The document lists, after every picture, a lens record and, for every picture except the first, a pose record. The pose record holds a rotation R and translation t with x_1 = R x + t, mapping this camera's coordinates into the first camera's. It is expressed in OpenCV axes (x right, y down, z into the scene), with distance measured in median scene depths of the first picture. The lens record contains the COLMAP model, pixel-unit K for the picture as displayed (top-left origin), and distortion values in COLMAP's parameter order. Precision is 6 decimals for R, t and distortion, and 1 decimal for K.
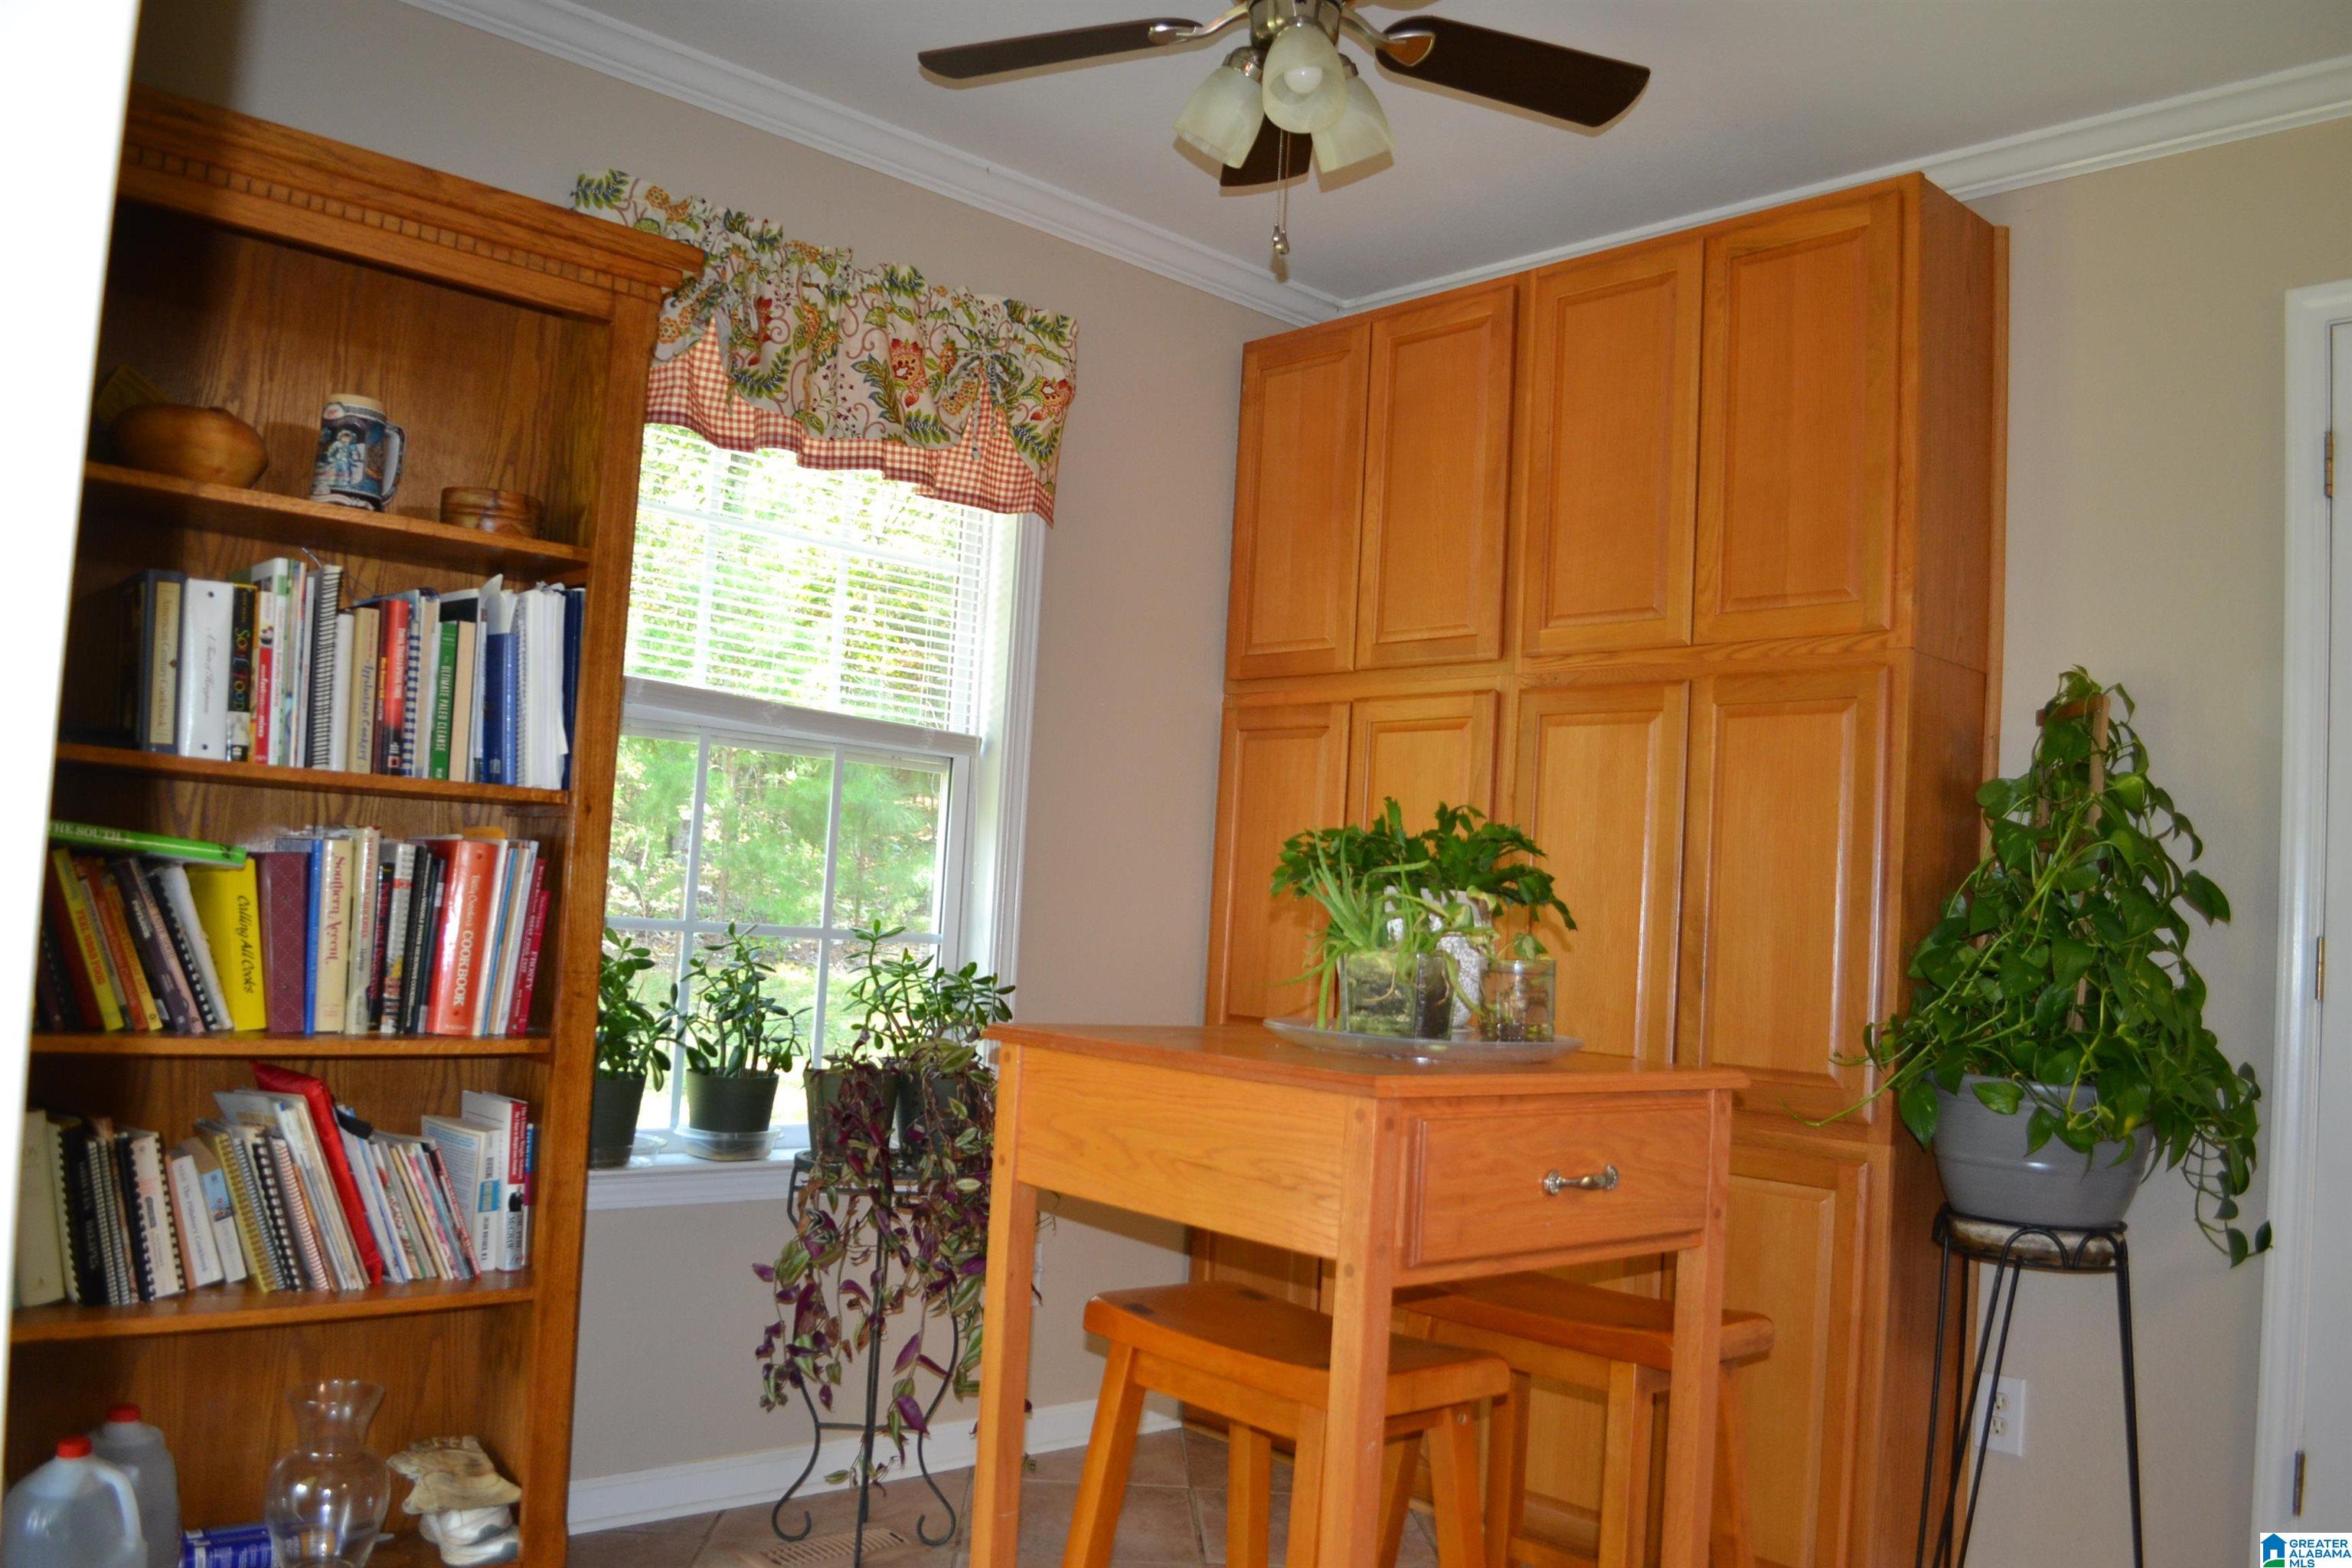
lens RADIAL K [[1883.0, 0, 1182.5], [0, 1883.0, 780.1], [0, 0, 1]] dist [-0.079711, 0.013548]
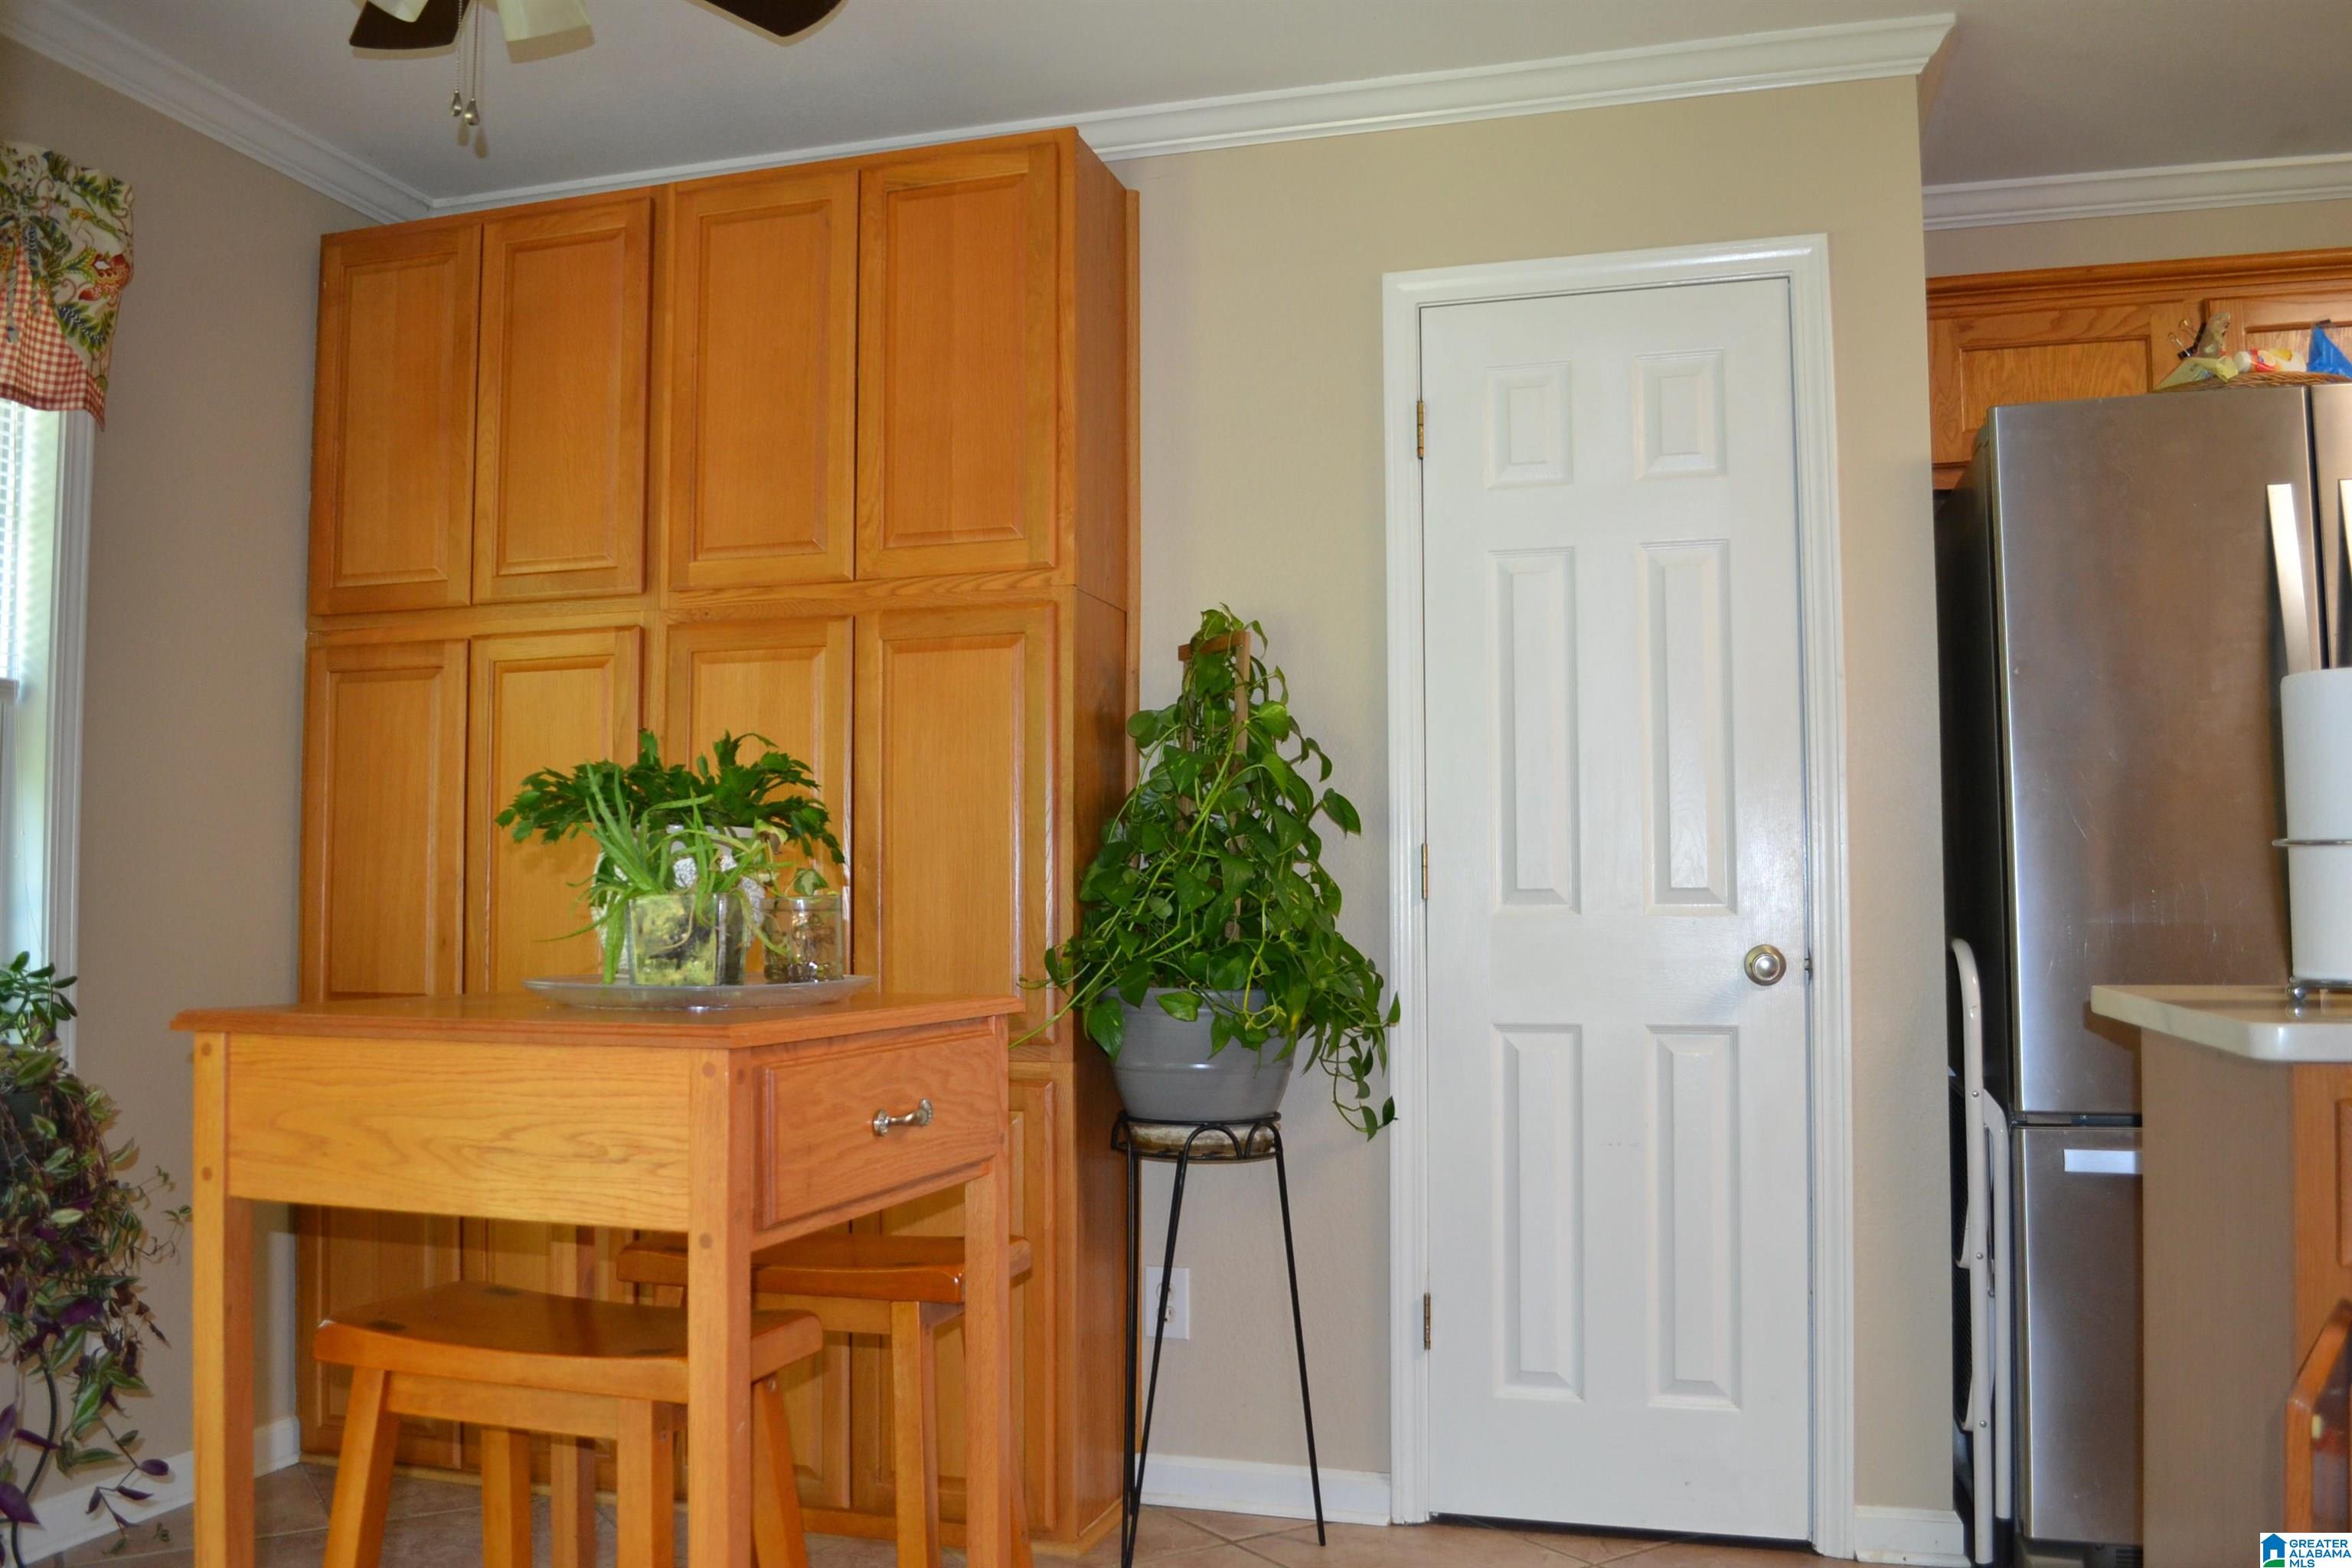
lens RADIAL K [[1883.0, 0, 1176.9], [0, 1883.0, 782.5], [0, 0, 1]] dist [-0.079711, 0.013548]
pose [[0.861074, -0.029878, 0.507600, -0.097110], [0.017599, 0.999425, 0.028973, 0.009918], [-0.508174, -0.016015, 0.861105, 0.062187]]
